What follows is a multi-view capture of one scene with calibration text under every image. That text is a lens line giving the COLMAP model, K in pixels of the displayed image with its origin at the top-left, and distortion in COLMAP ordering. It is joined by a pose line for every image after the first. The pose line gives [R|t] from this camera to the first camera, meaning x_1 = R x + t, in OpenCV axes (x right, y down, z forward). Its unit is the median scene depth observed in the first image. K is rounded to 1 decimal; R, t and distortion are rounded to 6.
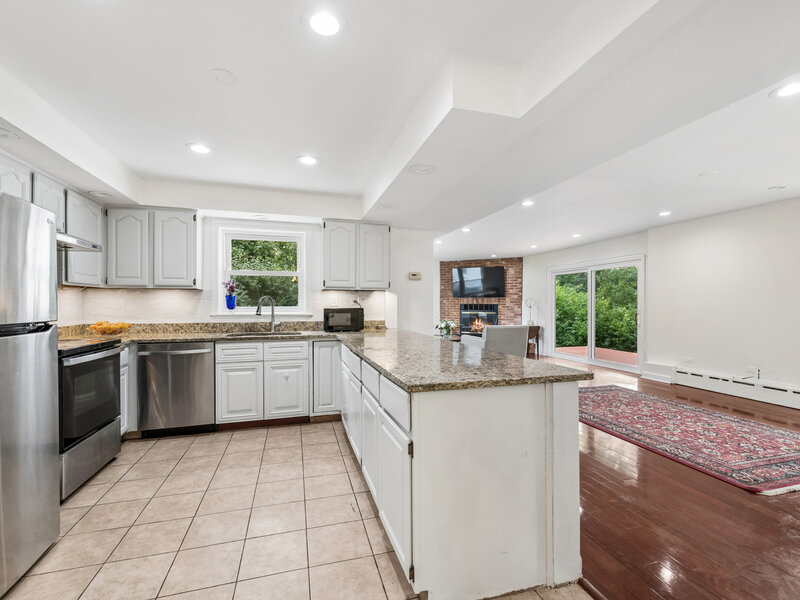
lens RADIAL K [[375.5, 0, 398.6], [0, 375.5, 304.1], [0, 0, 1]] dist [0.000718, 0.000009]
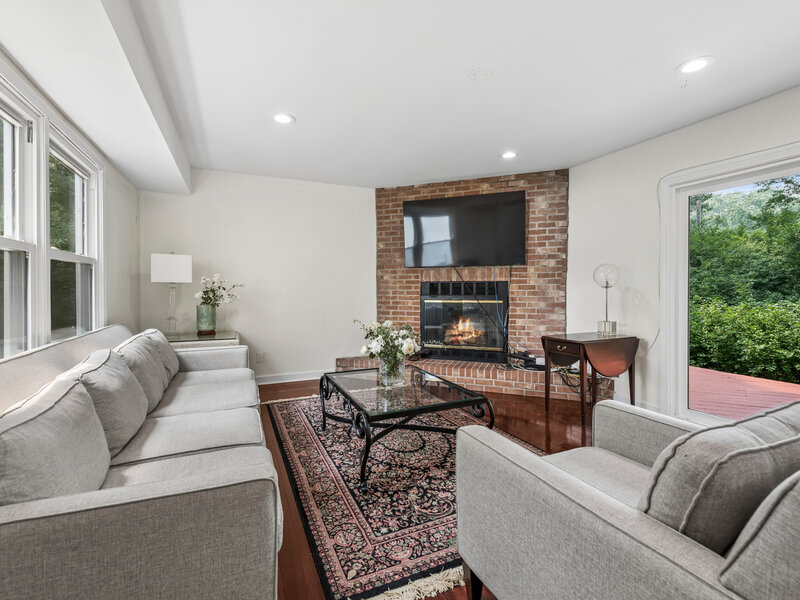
lens RADIAL K [[375.5, 0, 400.1], [0, 375.5, 292.8], [0, 0, 1]] dist [0.000718, 0.000009]
pose [[0.991035, -0.011375, 0.133114, 0.084083], [0.009817, 0.999875, 0.012355, 0.007084], [-0.133238, -0.010937, 0.991024, 0.593036]]
